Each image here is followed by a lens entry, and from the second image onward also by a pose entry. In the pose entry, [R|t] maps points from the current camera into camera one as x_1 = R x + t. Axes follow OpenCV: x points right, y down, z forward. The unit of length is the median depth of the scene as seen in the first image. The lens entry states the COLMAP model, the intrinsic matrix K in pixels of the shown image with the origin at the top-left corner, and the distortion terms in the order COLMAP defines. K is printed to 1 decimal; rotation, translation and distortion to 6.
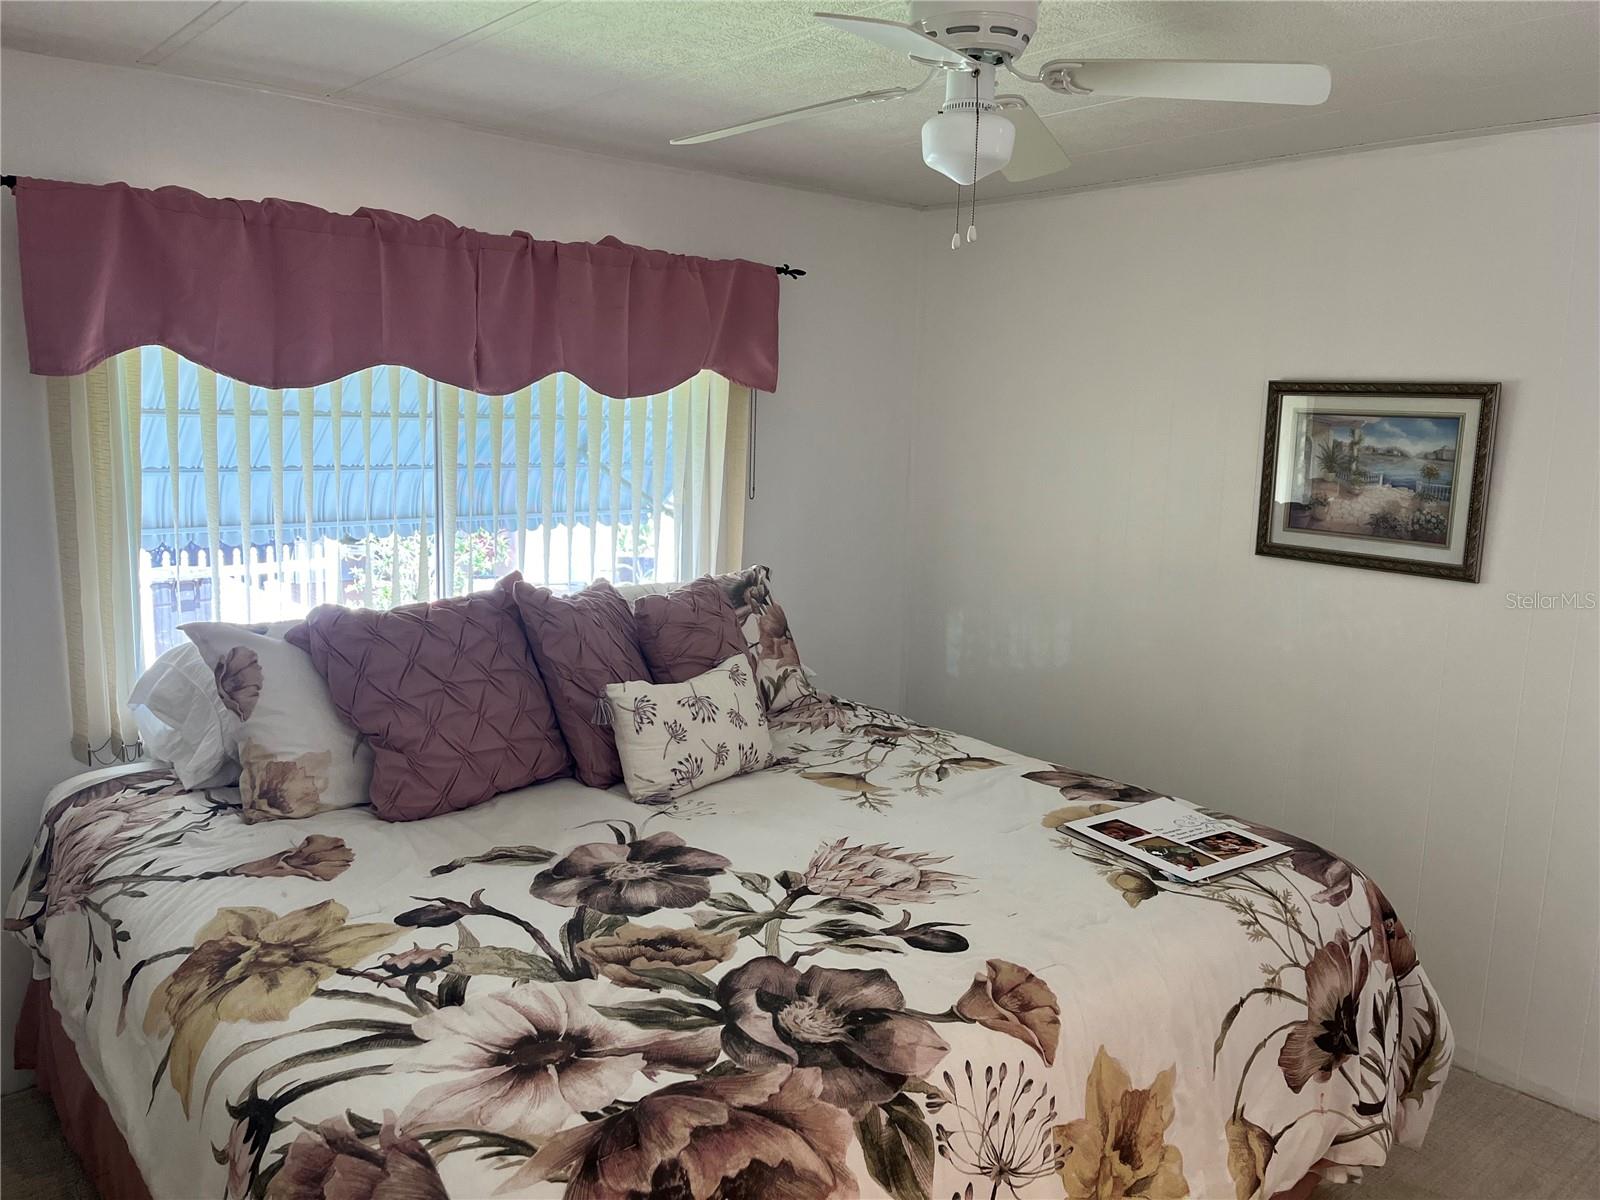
lens RADIAL K [[1215.0, 0, 808.1], [0, 1215.0, 602.0], [0, 0, 1]] dist [0.073059, -0.098479]
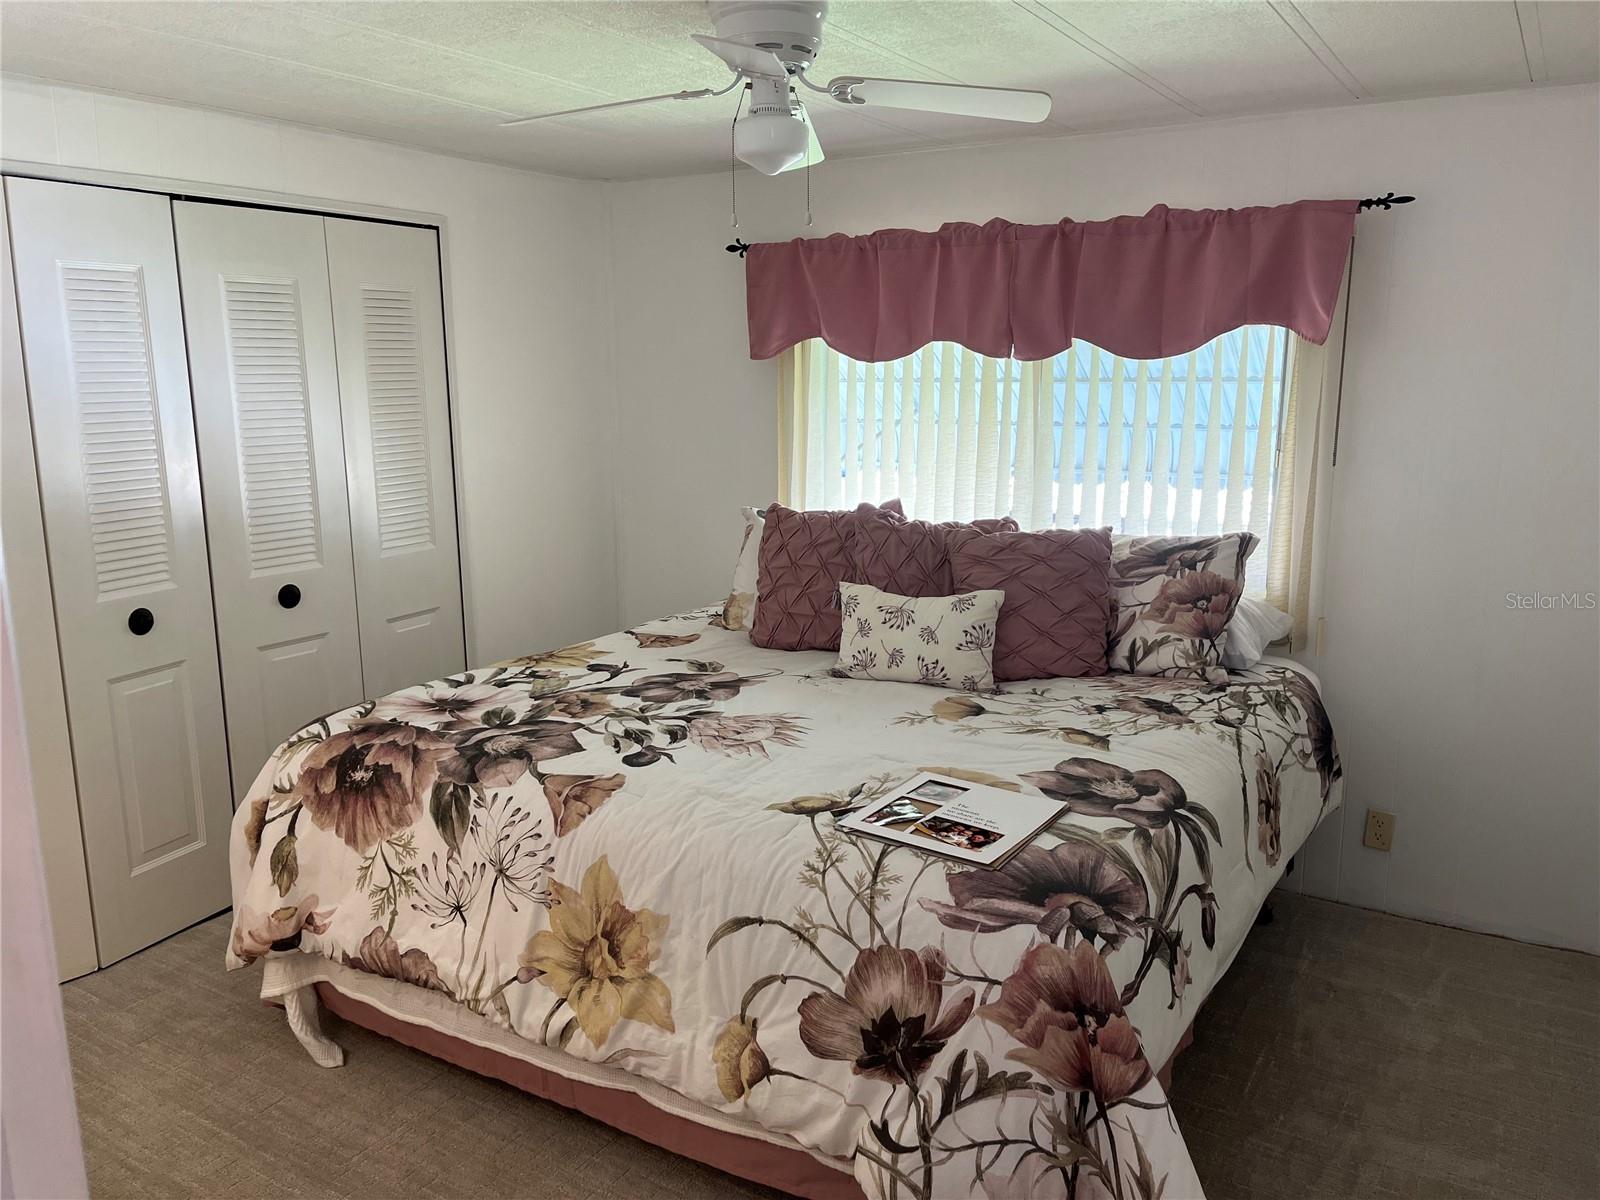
lens RADIAL K [[1215.0, 0, 801.3], [0, 1215.0, 599.0], [0, 0, 1]] dist [0.073059, -0.098479]
pose [[0.299050, 0.152938, -0.941902, 1.322308], [-0.139329, 0.983493, 0.115455, -0.073302], [0.944011, 0.096707, 0.315422, 0.682754]]
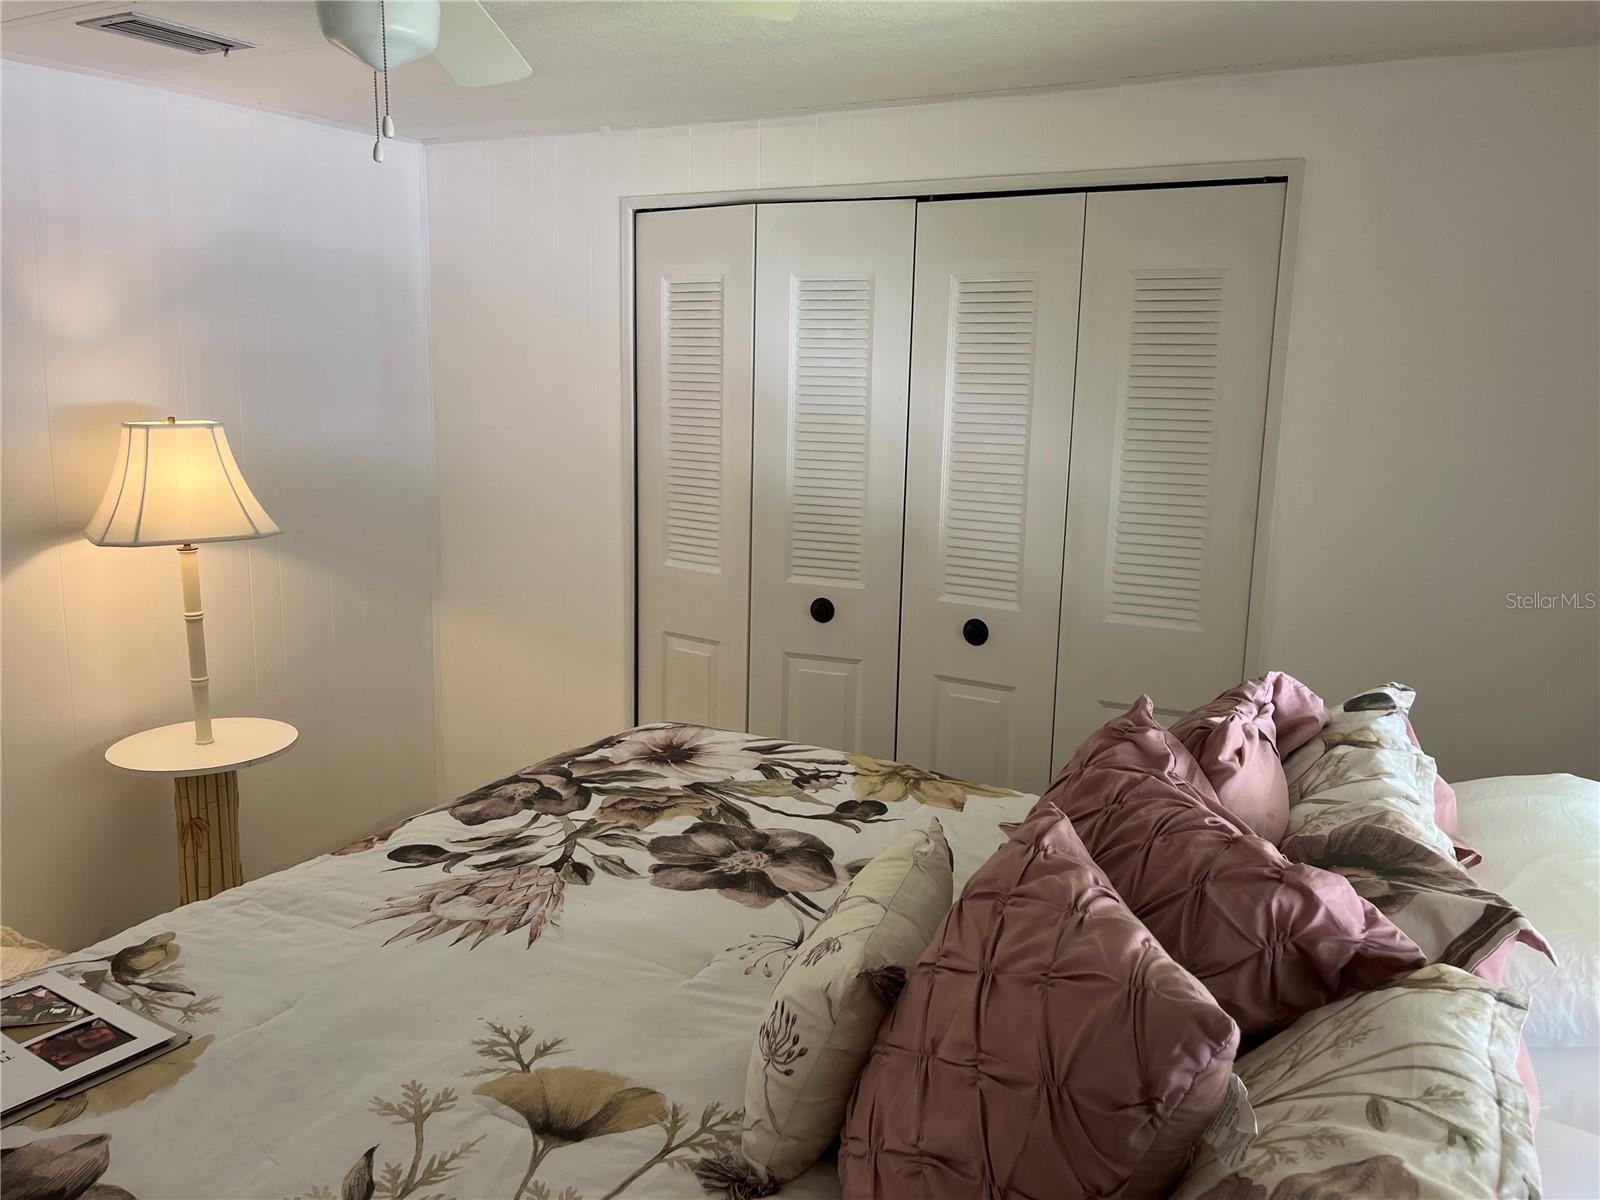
lens RADIAL K [[1215.0, 0, 798.7], [0, 1215.0, 591.4], [0, 0, 1]] dist [0.073059, -0.098479]
pose [[-0.936514, 0.015638, -0.350280, 0.155710], [-0.102591, 0.943065, 0.316392, -0.299948], [0.335284, 0.332242, -0.881589, 1.874237]]
